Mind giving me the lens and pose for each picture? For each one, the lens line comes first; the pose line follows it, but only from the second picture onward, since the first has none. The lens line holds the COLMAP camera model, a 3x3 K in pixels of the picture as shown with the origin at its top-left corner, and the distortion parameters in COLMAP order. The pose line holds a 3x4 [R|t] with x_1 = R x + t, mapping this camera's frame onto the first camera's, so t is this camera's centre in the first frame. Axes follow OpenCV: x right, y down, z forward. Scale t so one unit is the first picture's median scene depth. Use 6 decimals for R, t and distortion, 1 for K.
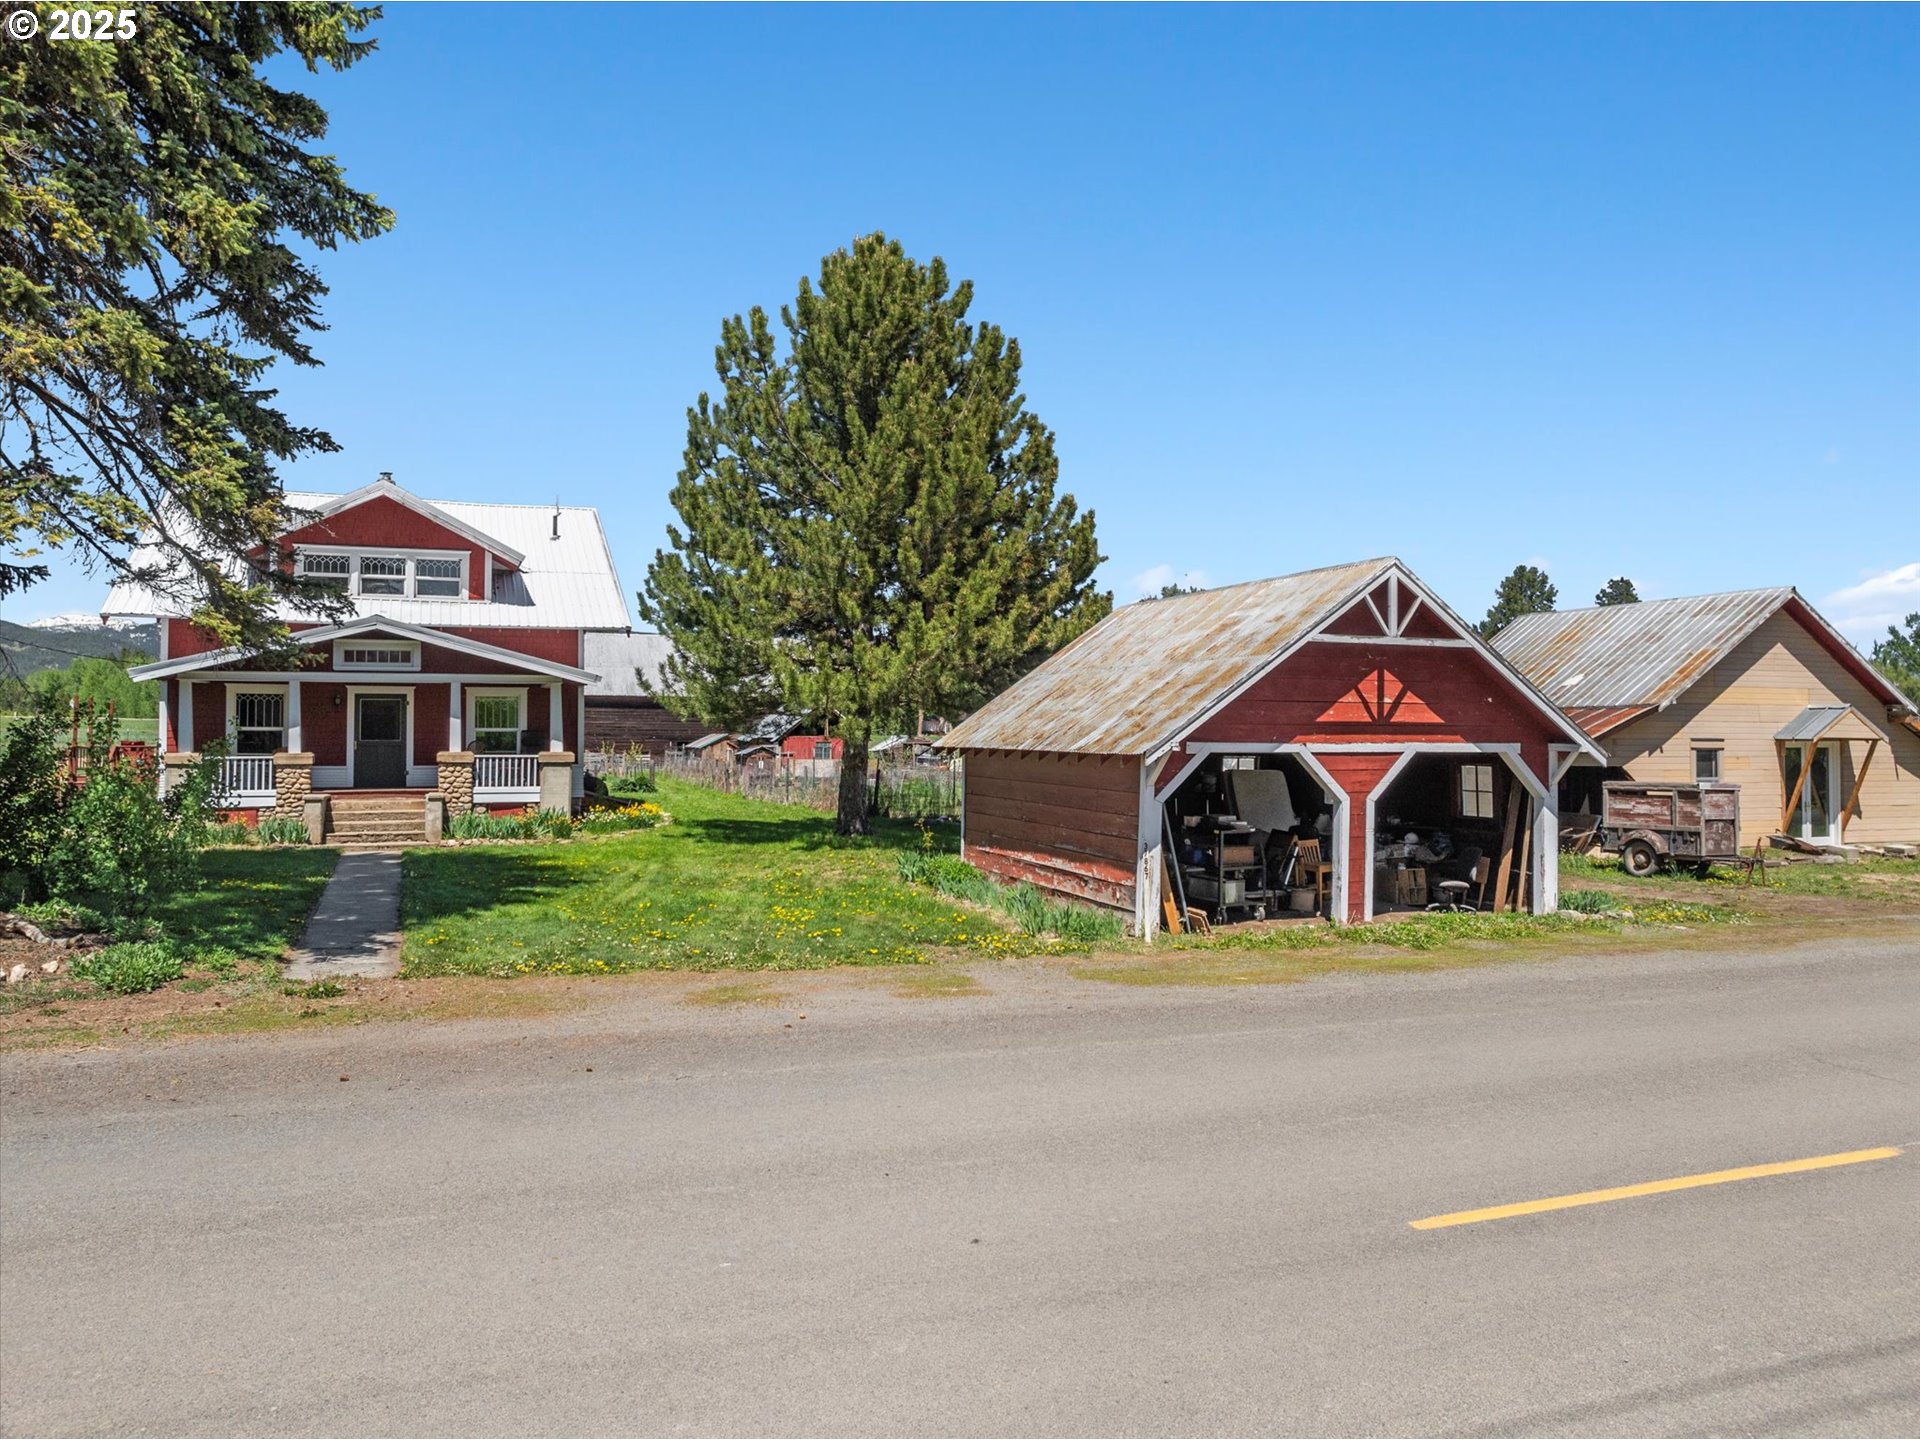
lens RADIAL K [[1351.9, 0, 960.6], [0, 1351.9, 719.4], [0, 0, 1]] dist [-0.051443, -0.001601]
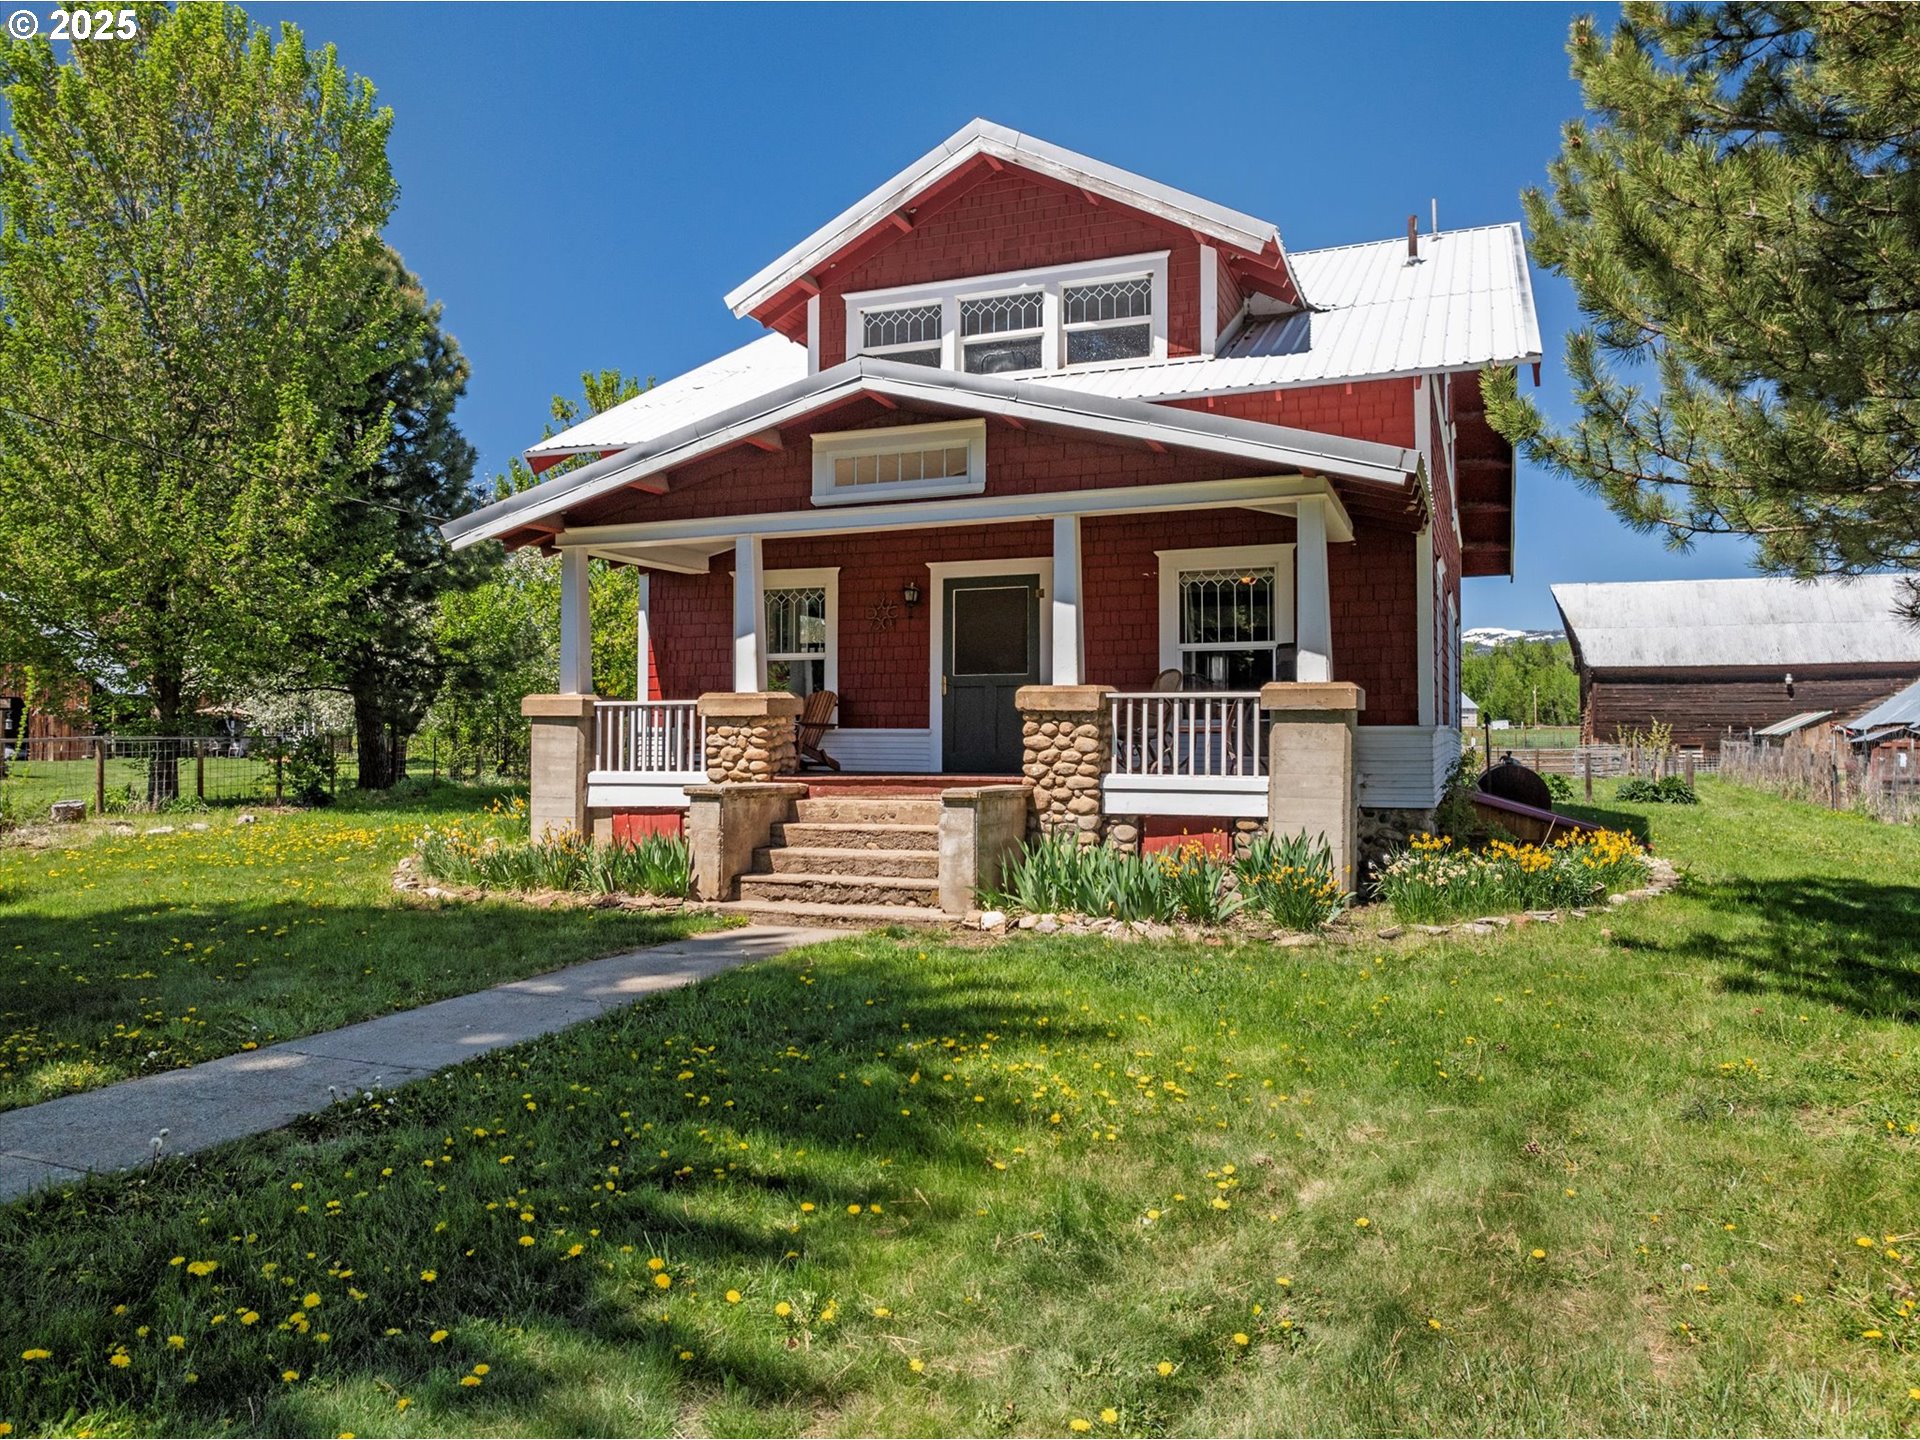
lens RADIAL K [[1351.9, 0, 959.2], [0, 1351.9, 714.6], [0, 0, 1]] dist [-0.051443, -0.001601]
pose [[0.730564, -0.012891, -0.682722, -0.116540], [0.006386, 0.999907, -0.012047, 0.035579], [0.682814, 0.004441, 0.730578, 0.647497]]
